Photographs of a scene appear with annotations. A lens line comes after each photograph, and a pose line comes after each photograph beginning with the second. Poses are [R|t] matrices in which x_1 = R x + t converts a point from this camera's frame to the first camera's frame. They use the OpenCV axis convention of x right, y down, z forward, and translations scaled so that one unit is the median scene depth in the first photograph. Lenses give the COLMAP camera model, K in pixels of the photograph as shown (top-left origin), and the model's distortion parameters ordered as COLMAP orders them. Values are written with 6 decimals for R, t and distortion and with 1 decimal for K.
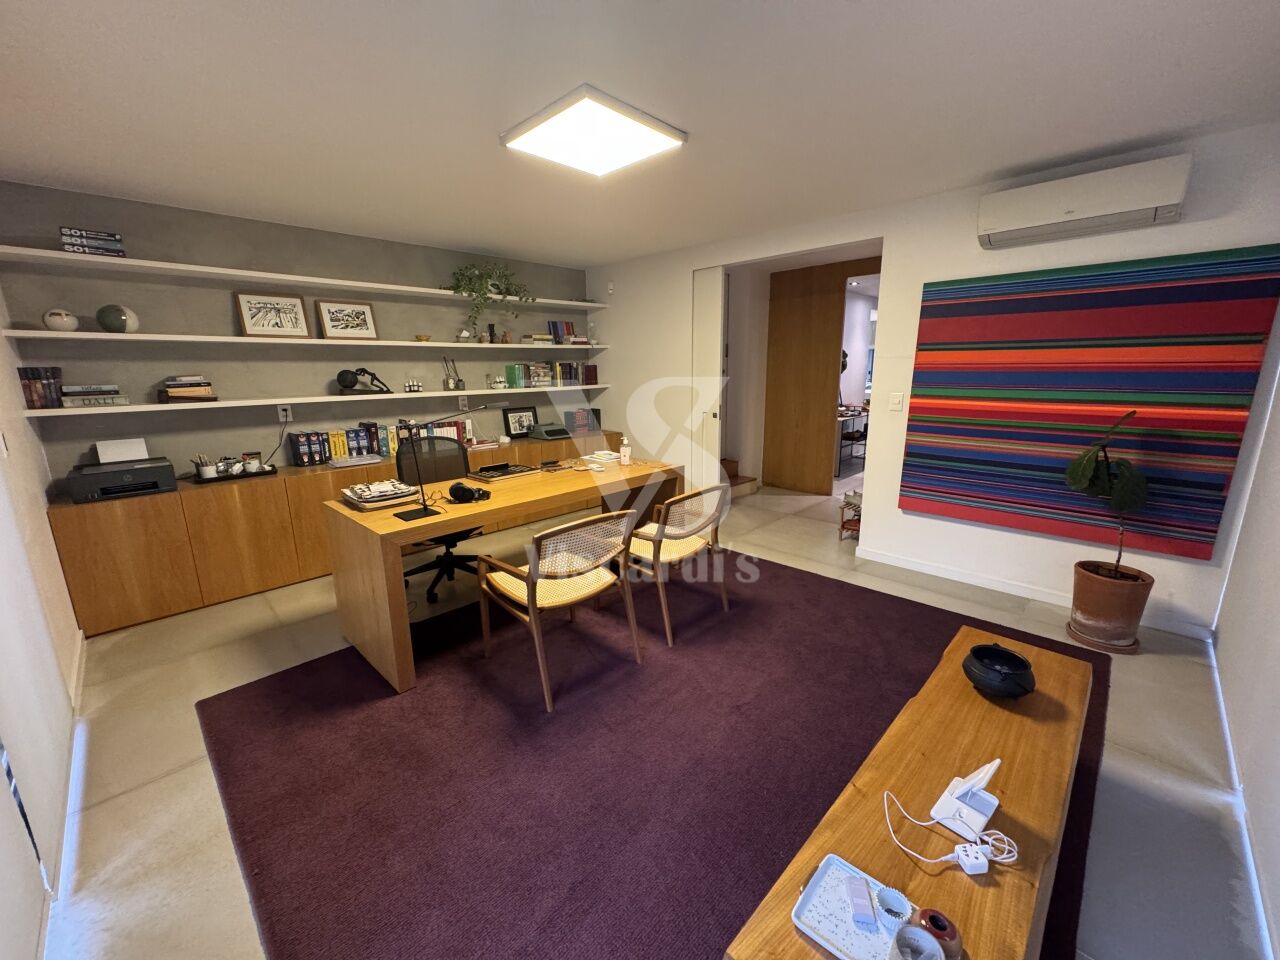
lens RADIAL K [[510.2, 0, 640.7], [0, 510.2, 476.3], [0, 0, 1]] dist [-0.002095, 0.000556]
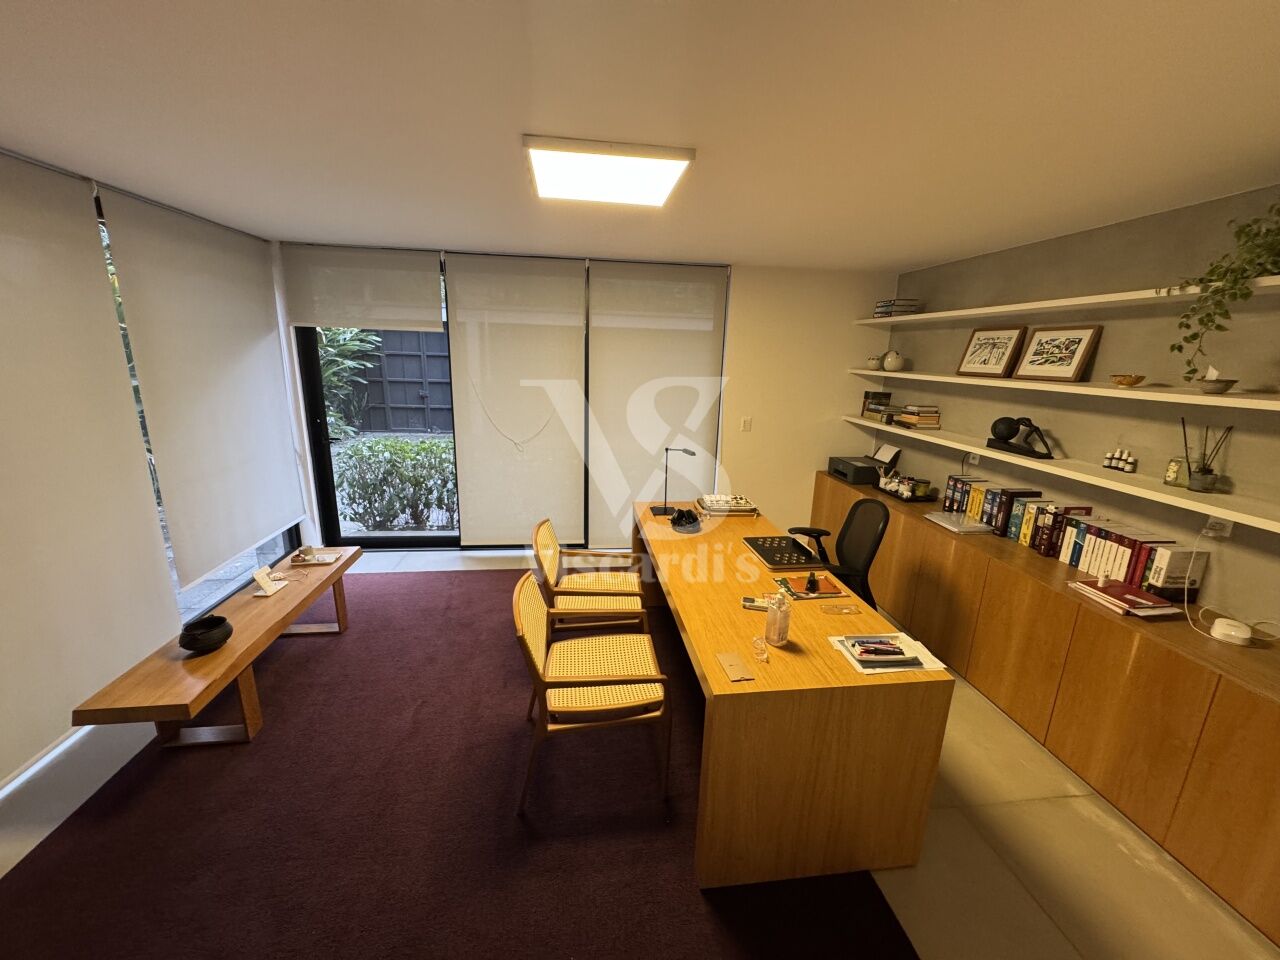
lens RADIAL K [[510.2, 0, 636.7], [0, 510.2, 481.4], [0, 0, 1]] dist [-0.002095, 0.000556]
pose [[-0.628597, 0.192269, -0.753590, 0.388117], [-0.174683, 0.909299, 0.377705, -0.314306], [0.757860, 0.369063, -0.537997, 1.020830]]
